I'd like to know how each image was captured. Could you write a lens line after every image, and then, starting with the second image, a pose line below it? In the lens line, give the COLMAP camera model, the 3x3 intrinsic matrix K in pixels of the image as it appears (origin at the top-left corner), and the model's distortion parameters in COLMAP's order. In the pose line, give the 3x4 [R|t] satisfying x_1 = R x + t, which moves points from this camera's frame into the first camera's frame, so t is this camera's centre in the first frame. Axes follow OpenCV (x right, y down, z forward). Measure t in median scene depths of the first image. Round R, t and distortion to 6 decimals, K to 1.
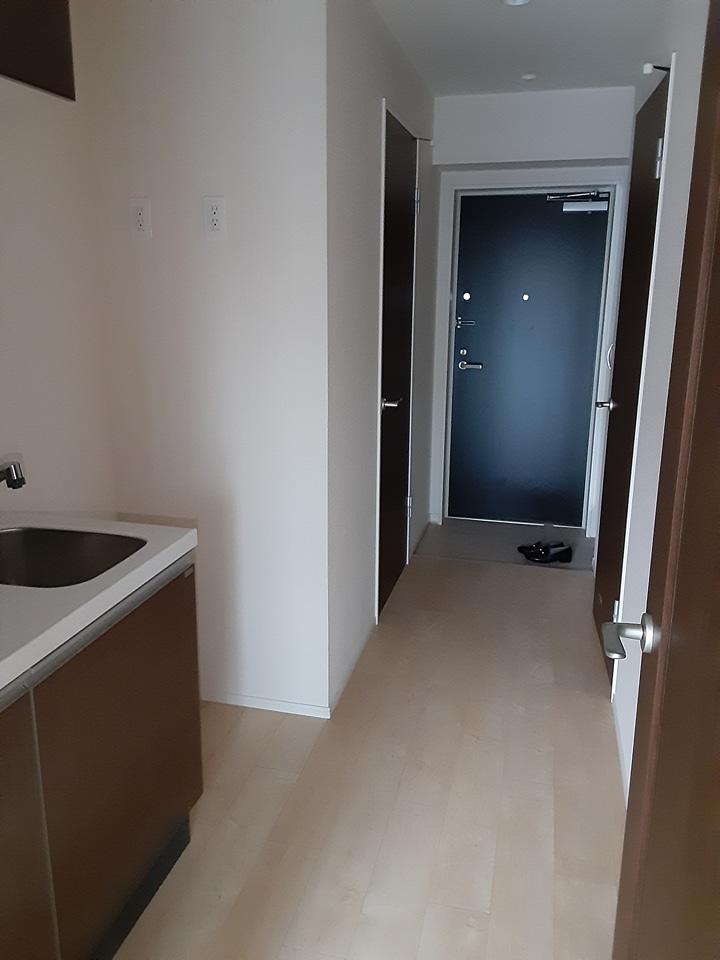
lens RADIAL K [[780.6, 0, 346.2], [0, 780.6, 482.1], [0, 0, 1]] dist [0.103346, -0.167360]
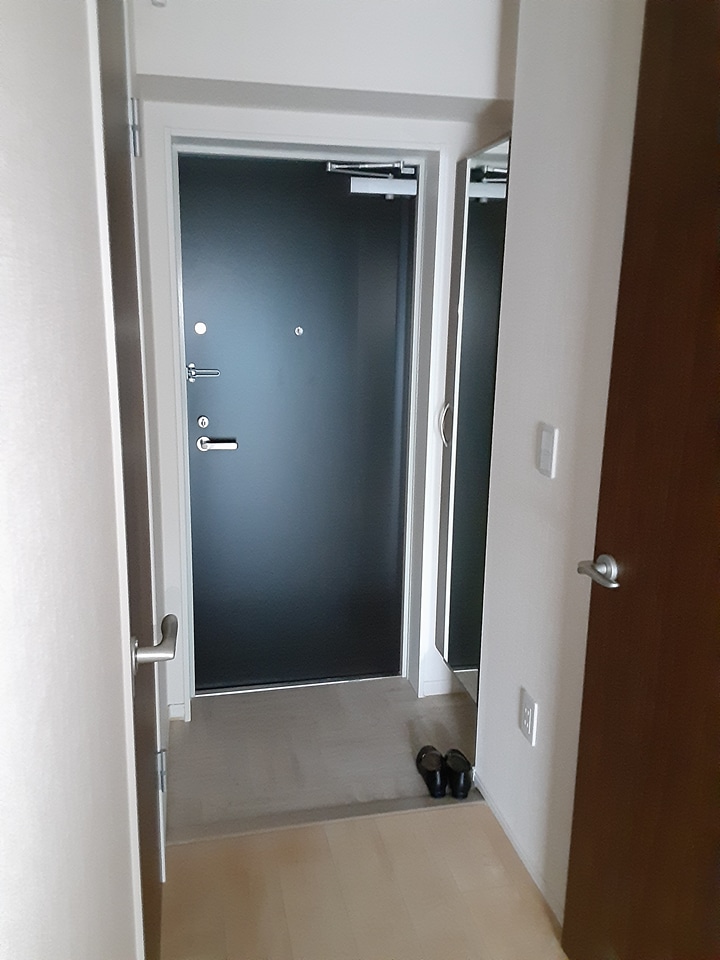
lens RADIAL K [[780.6, 0, 346.2], [0, 780.6, 482.1], [0, 0, 1]] dist [0.103346, -0.167360]
pose [[0.900407, -0.089905, 0.425657, -0.007244], [0.098813, 0.995105, 0.001159, -0.106677], [-0.423678, 0.041017, 0.904884, 0.407160]]
